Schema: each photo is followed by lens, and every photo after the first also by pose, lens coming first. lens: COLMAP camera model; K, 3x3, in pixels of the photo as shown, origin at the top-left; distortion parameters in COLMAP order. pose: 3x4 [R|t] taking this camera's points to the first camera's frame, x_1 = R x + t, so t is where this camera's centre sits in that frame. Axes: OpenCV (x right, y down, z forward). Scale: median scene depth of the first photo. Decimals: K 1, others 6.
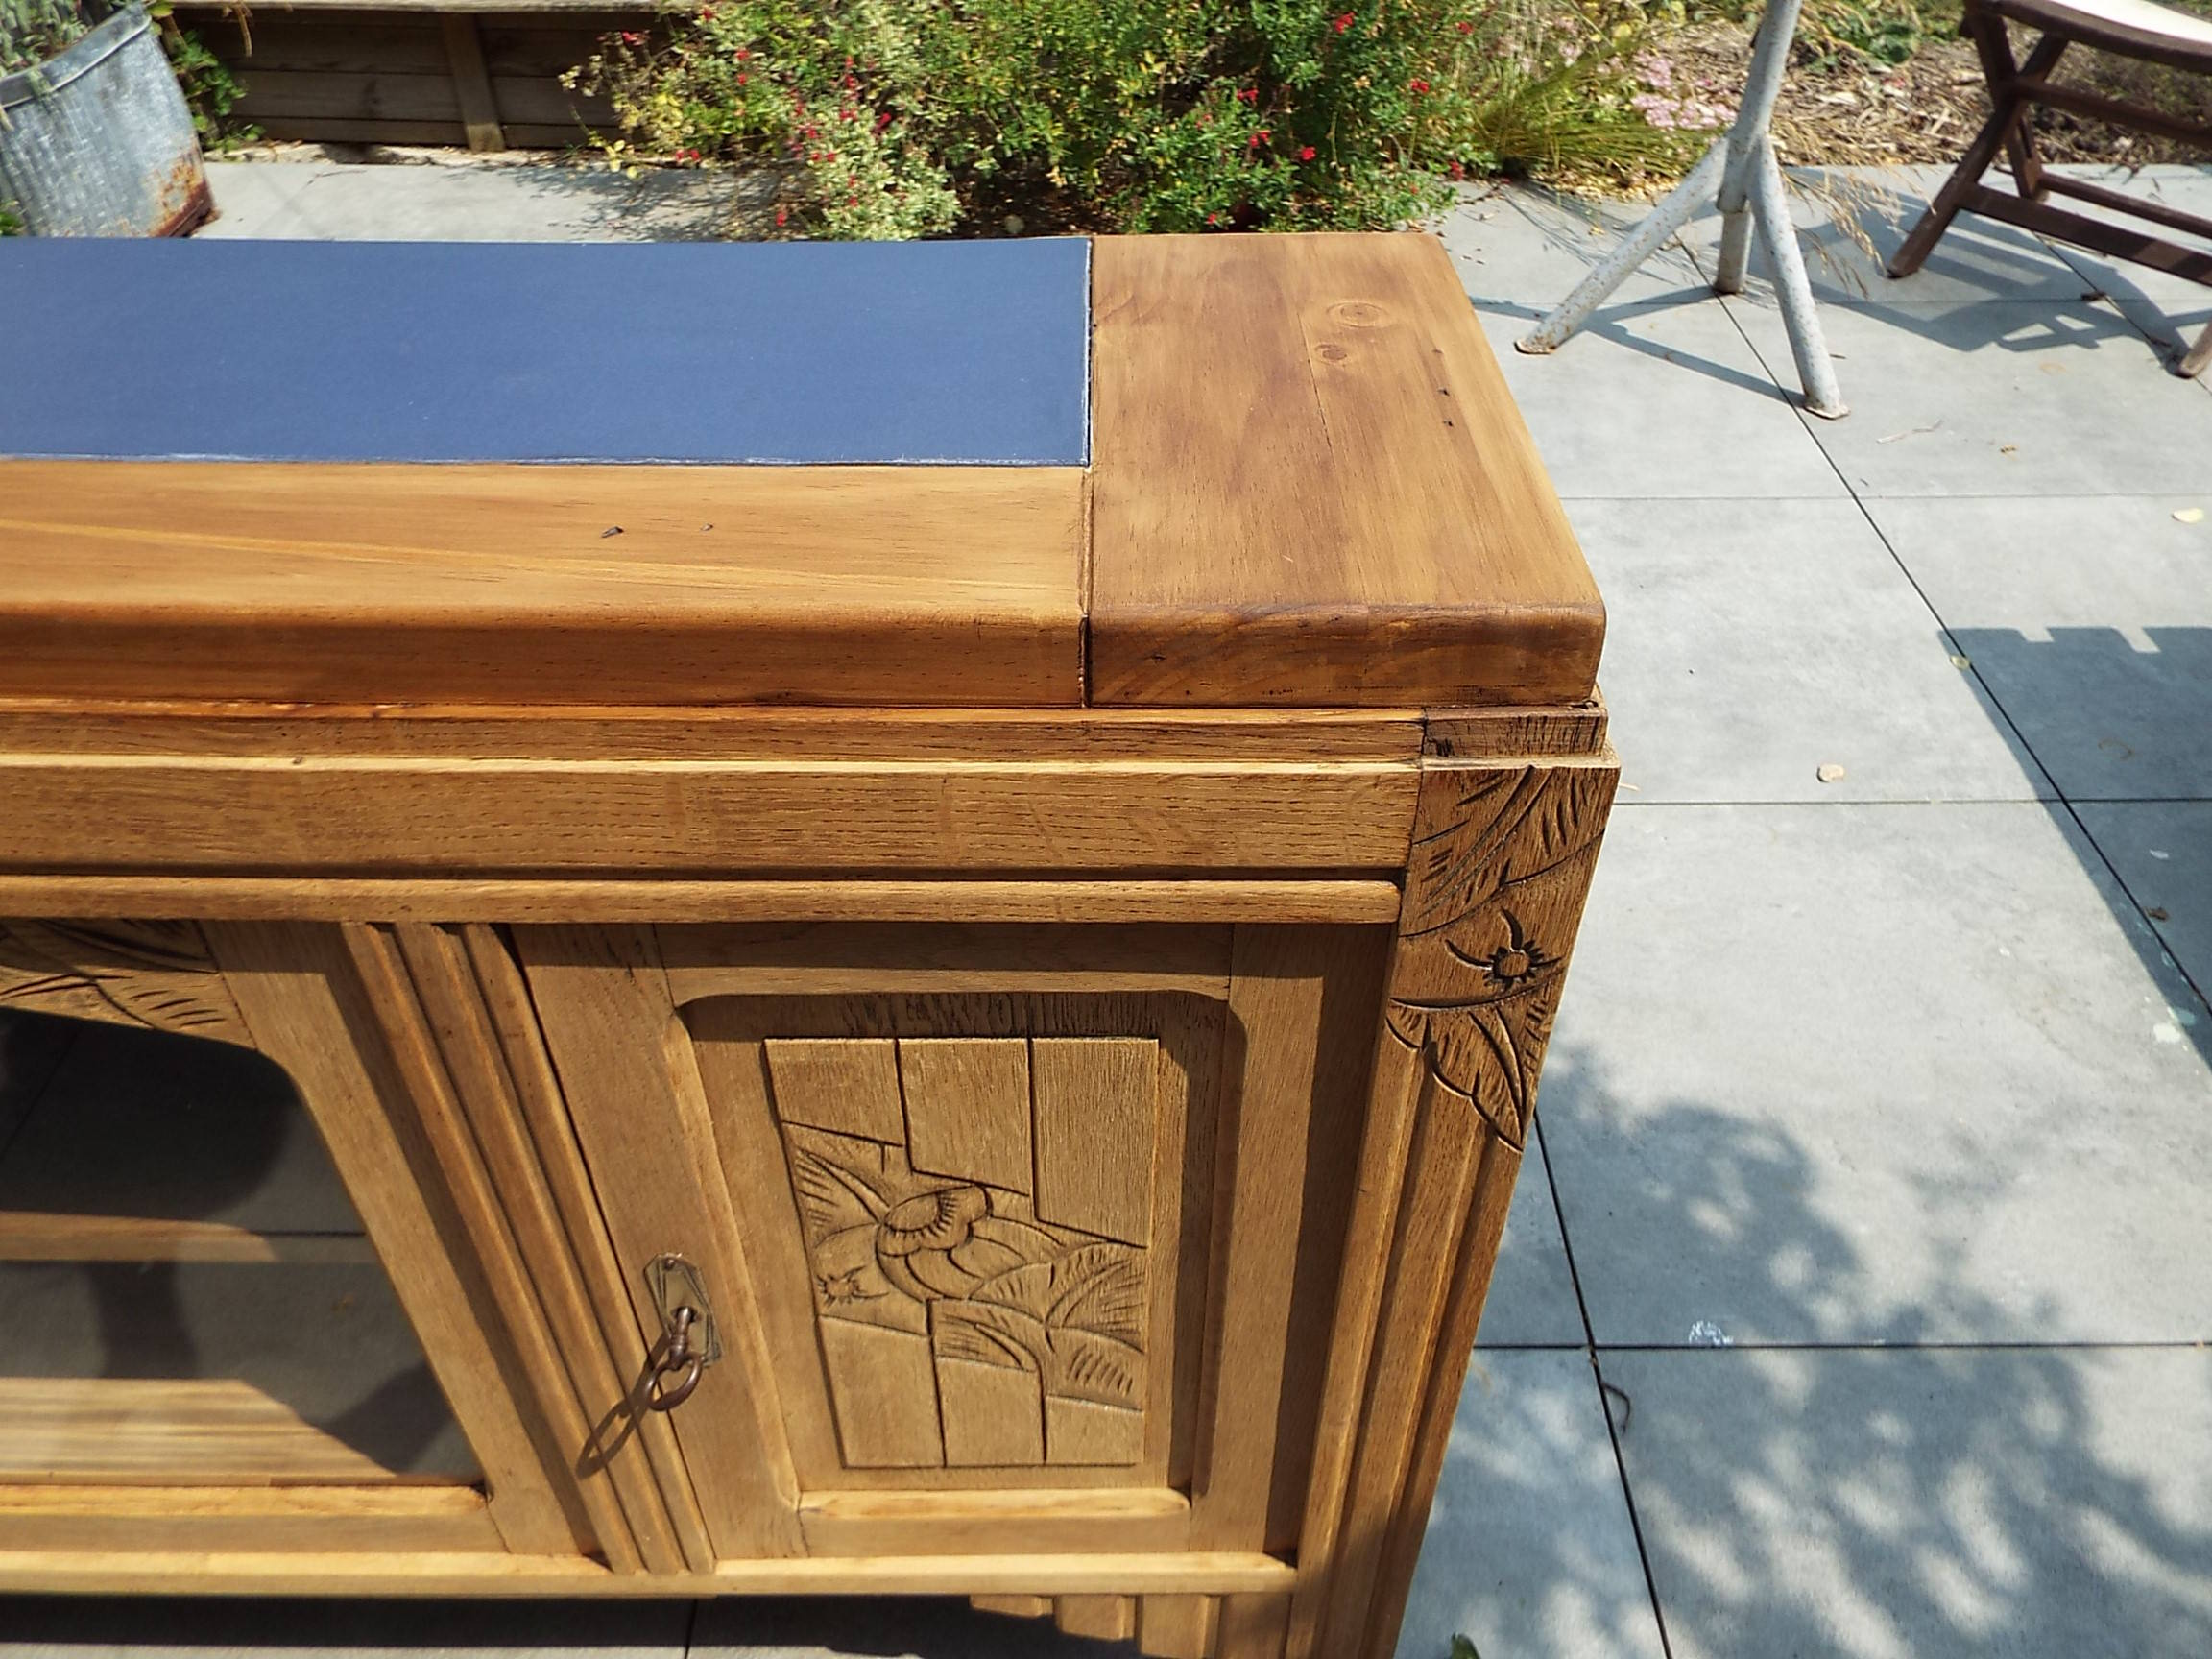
lens RADIAL K [[1653.8, 0, 1106.0], [0, 1653.8, 829.5], [0, 0, 1]] dist [0.011066, 0.006414]
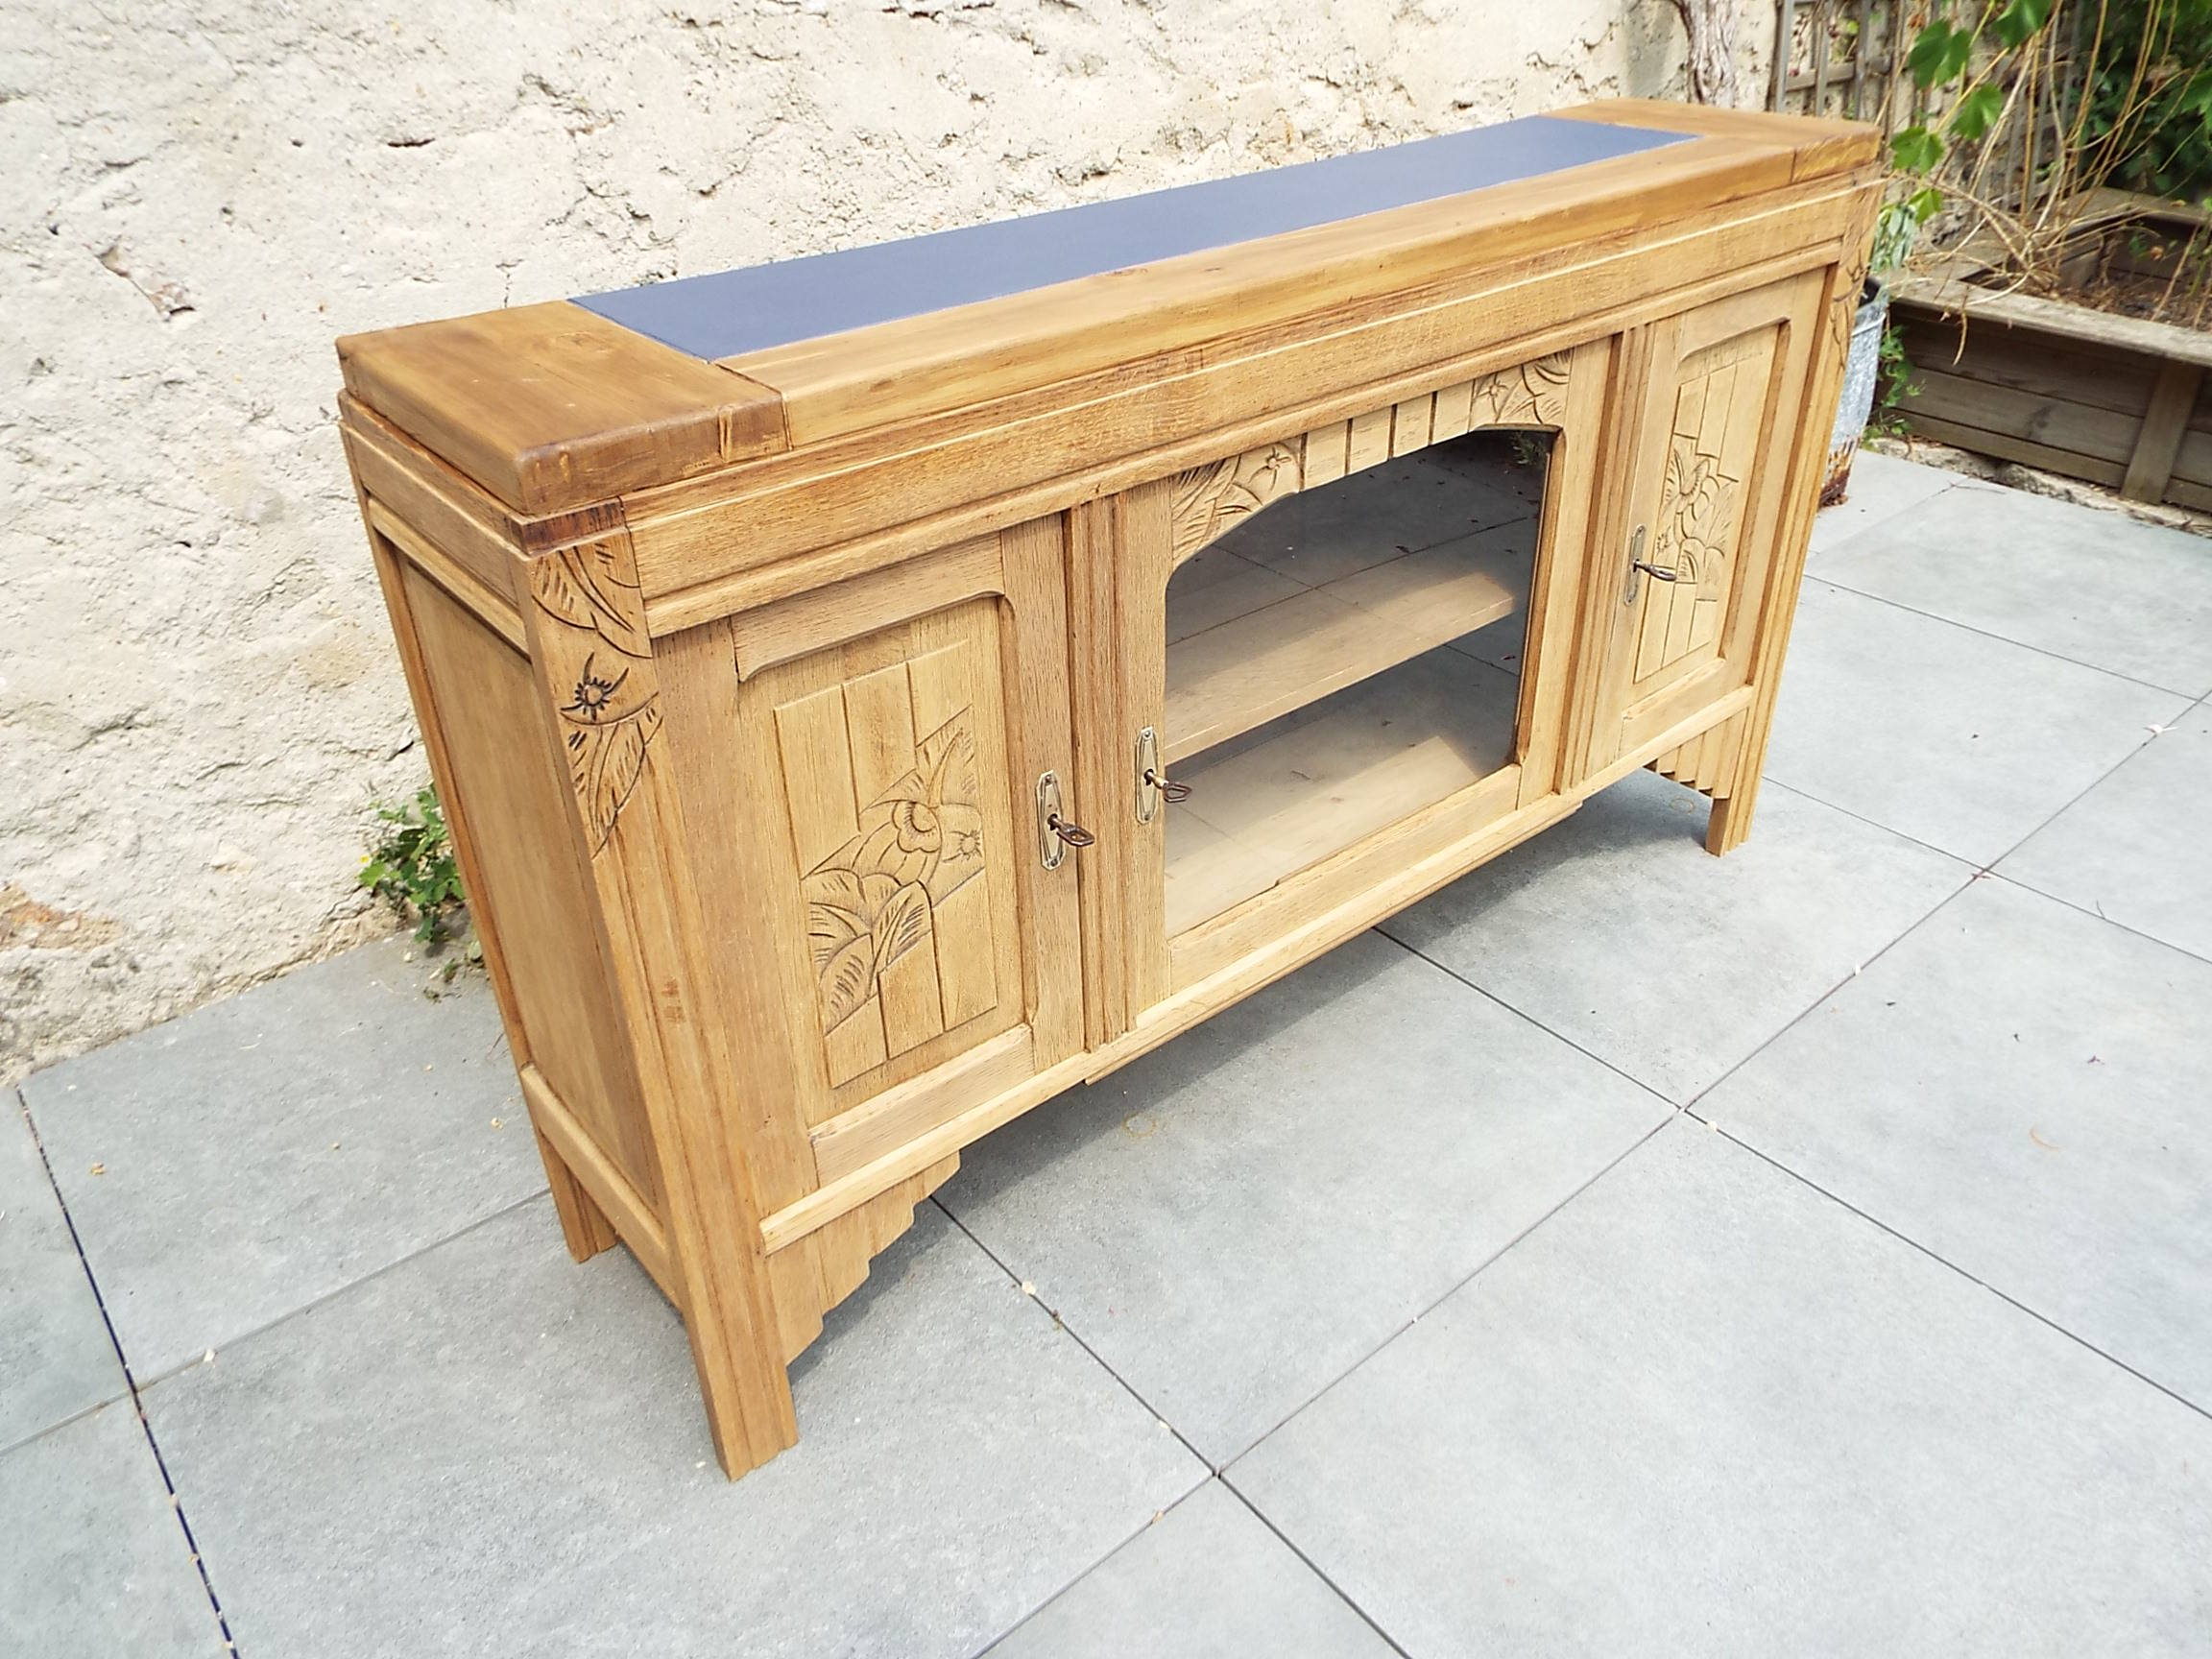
lens RADIAL K [[1593.5, 0, 1130.6], [0, 1593.5, 820.3], [0, 0, 1]] dist [0.012980, 0.001657]
pose [[0.758321, -0.357233, 0.545283, -2.787594], [0.447160, 0.893714, -0.036360, 0.501638], [-0.474338, 0.271402, 0.837463, -0.548808]]
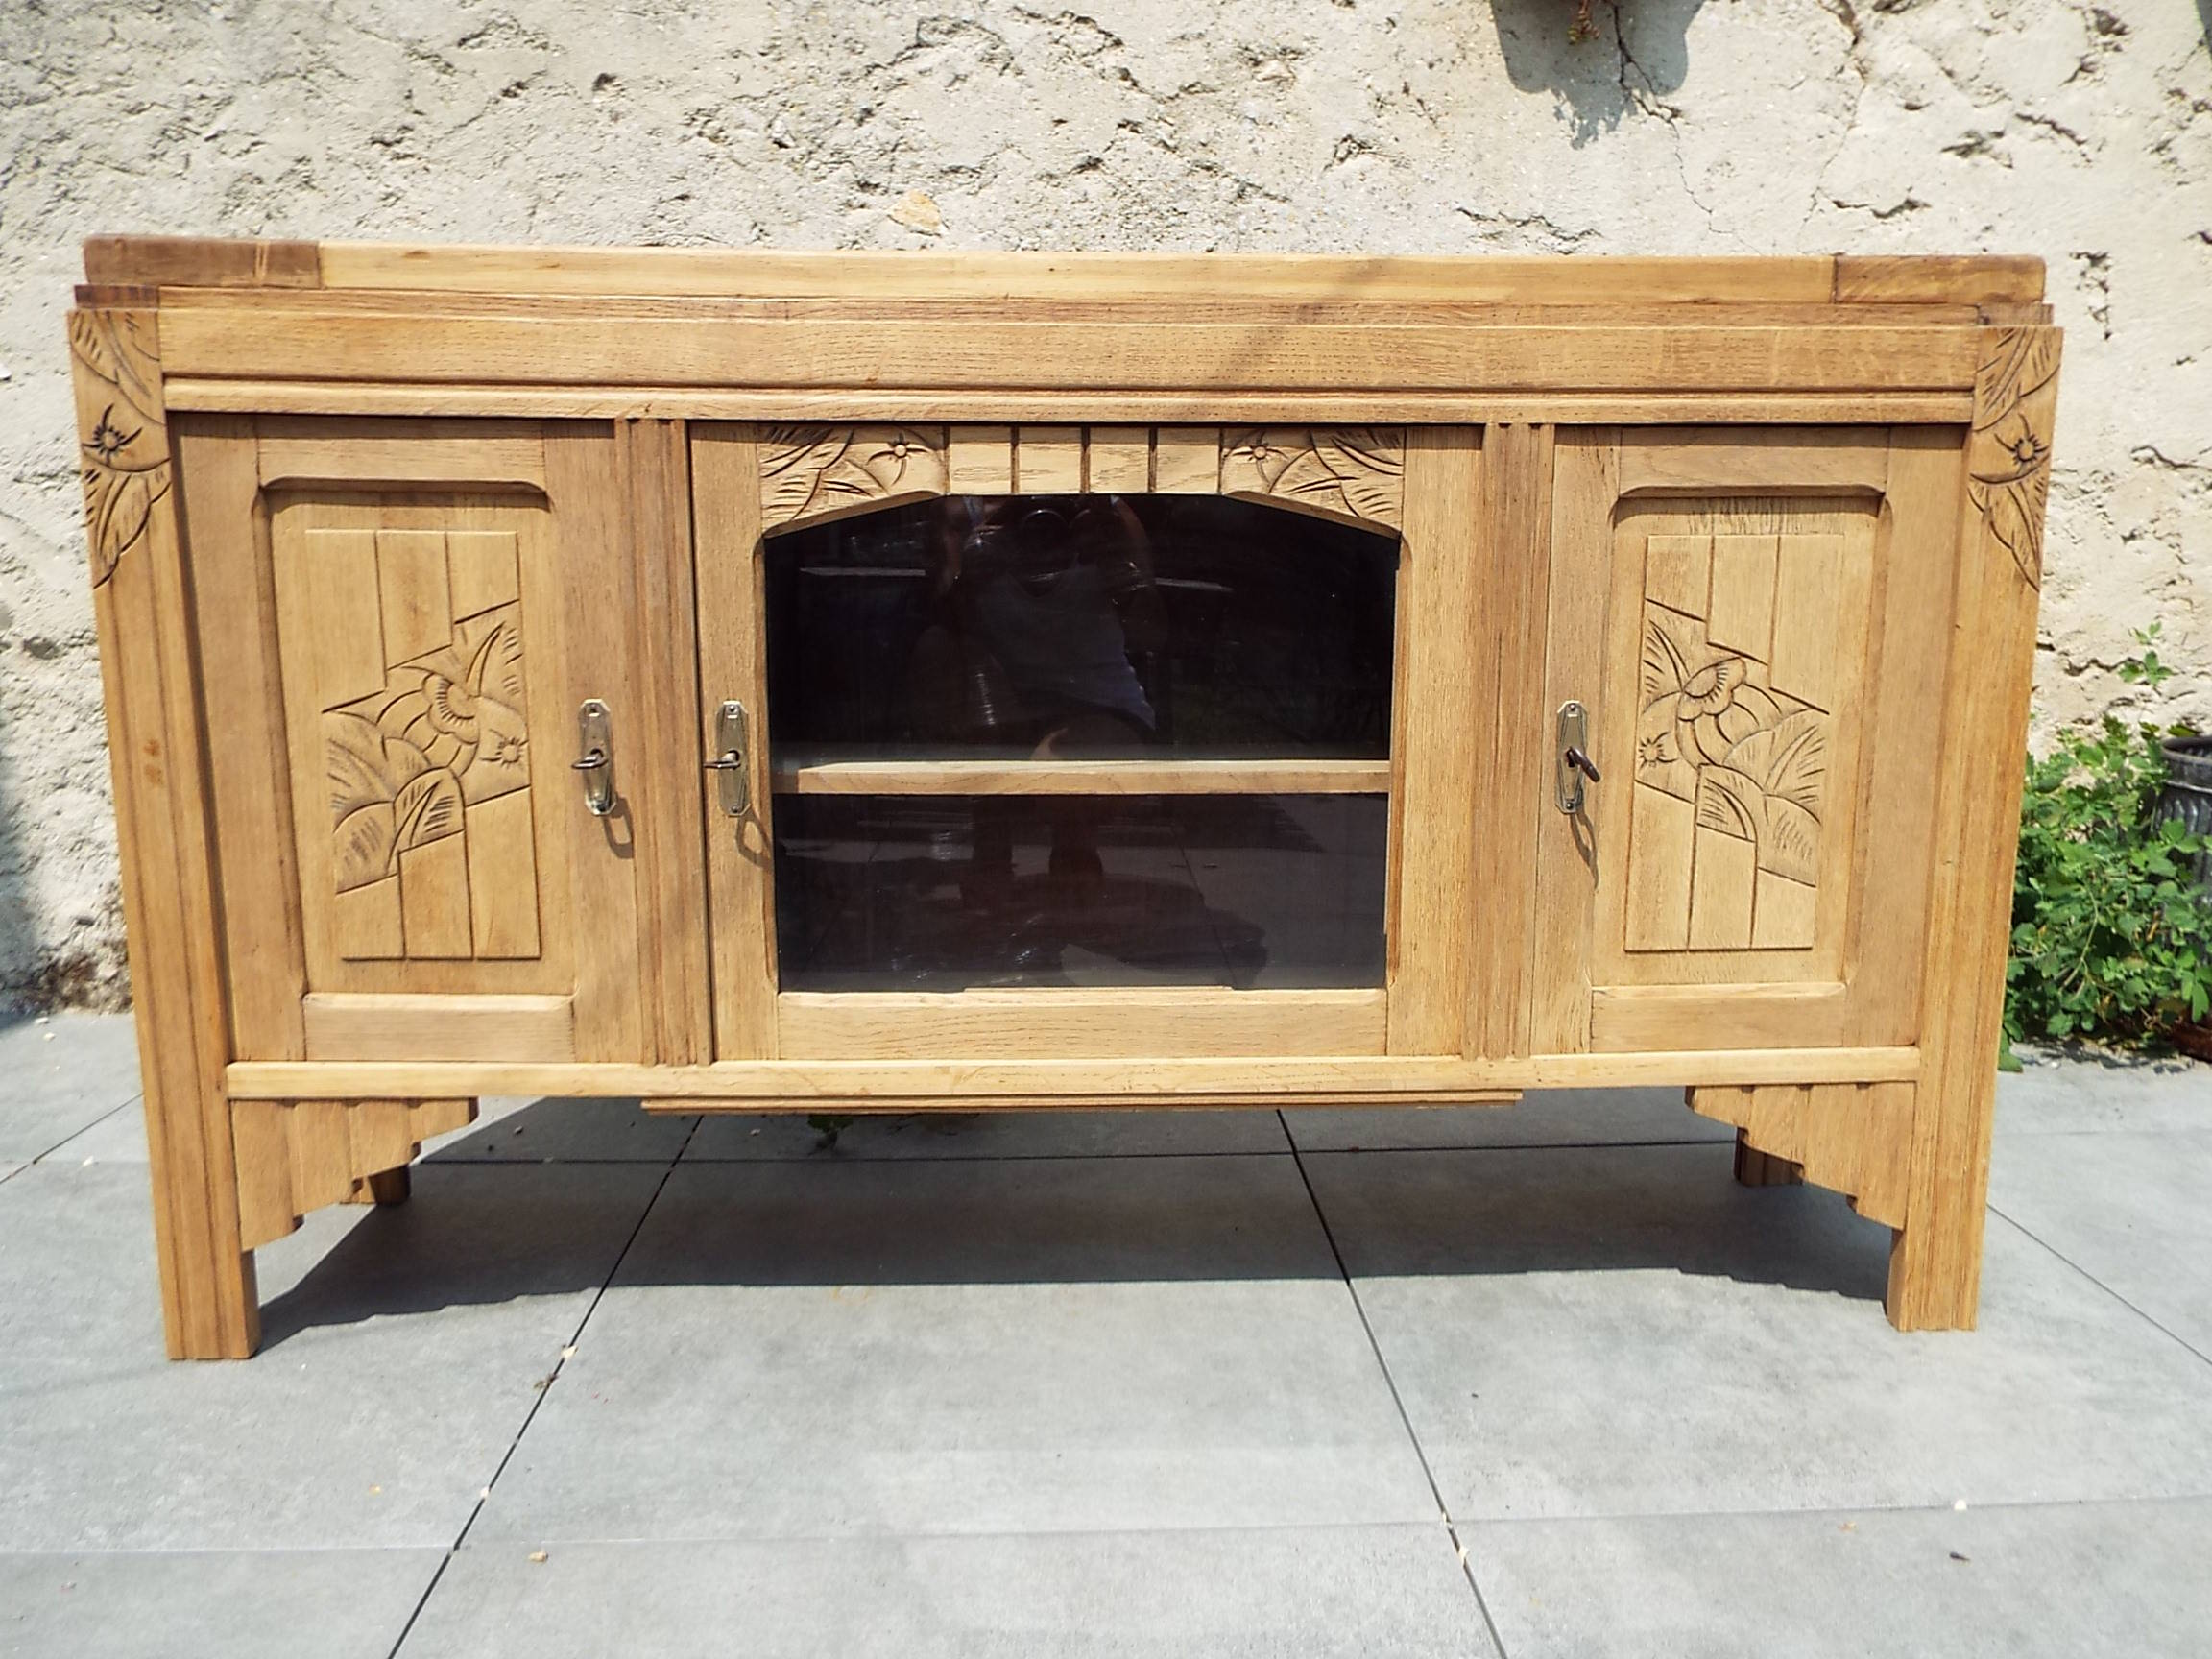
lens RADIAL K [[1653.8, 0, 1106.0], [0, 1653.8, 829.5], [0, 0, 1]] dist [0.011066, 0.006414]
pose [[0.998892, -0.003127, 0.046955, -1.085615], [0.027713, 0.845497, -0.533260, 1.674502], [-0.038033, 0.533971, 0.844647, -0.523496]]
